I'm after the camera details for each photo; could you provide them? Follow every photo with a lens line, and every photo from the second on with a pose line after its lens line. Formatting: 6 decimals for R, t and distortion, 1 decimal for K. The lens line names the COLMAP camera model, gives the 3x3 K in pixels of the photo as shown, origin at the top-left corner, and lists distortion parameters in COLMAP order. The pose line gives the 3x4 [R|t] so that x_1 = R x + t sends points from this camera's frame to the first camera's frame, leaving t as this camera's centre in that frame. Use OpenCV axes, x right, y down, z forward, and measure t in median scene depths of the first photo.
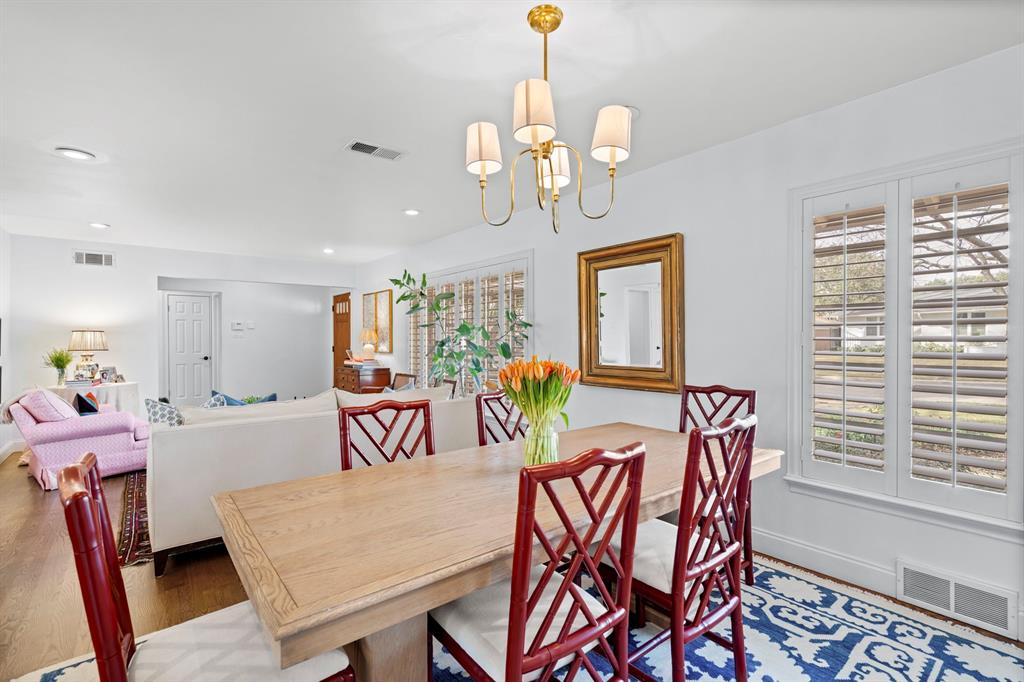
lens RADIAL K [[461.1, 0, 514.4], [0, 461.1, 339.5], [0, 0, 1]] dist [-0.001379, -0.000306]
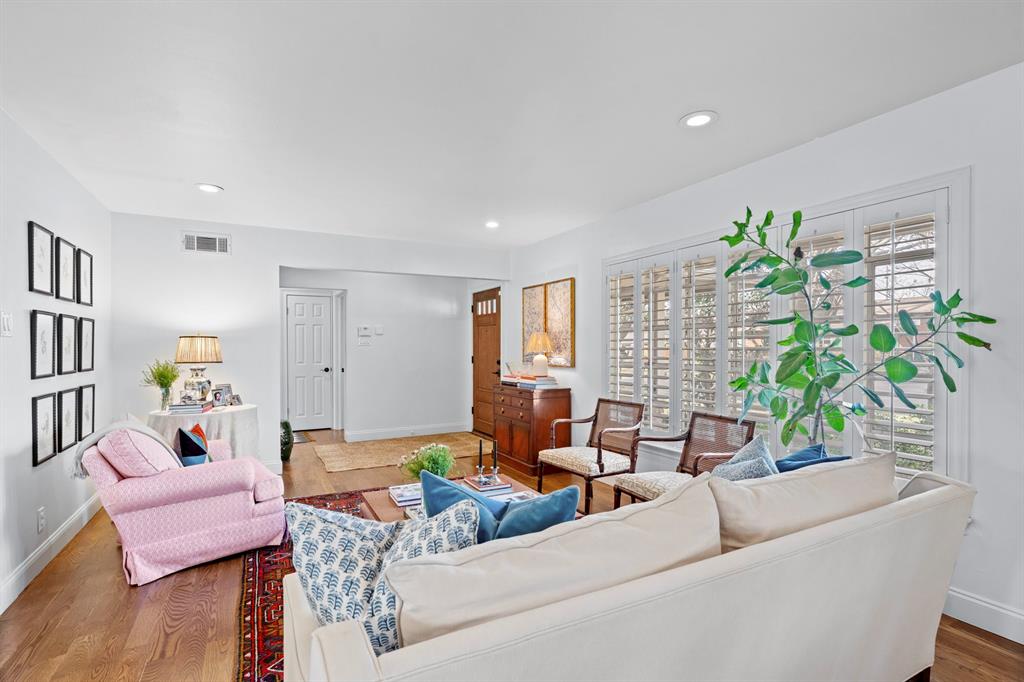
lens RADIAL K [[474.5, 0, 513.9], [0, 474.5, 347.9], [0, 0, 1]] dist [0.001440, 0.000467]
pose [[0.983421, 0.001359, -0.181333, -0.256385], [-0.001121, 0.999998, 0.001416, -0.001716], [0.181334, -0.001189, 0.983421, 0.304247]]
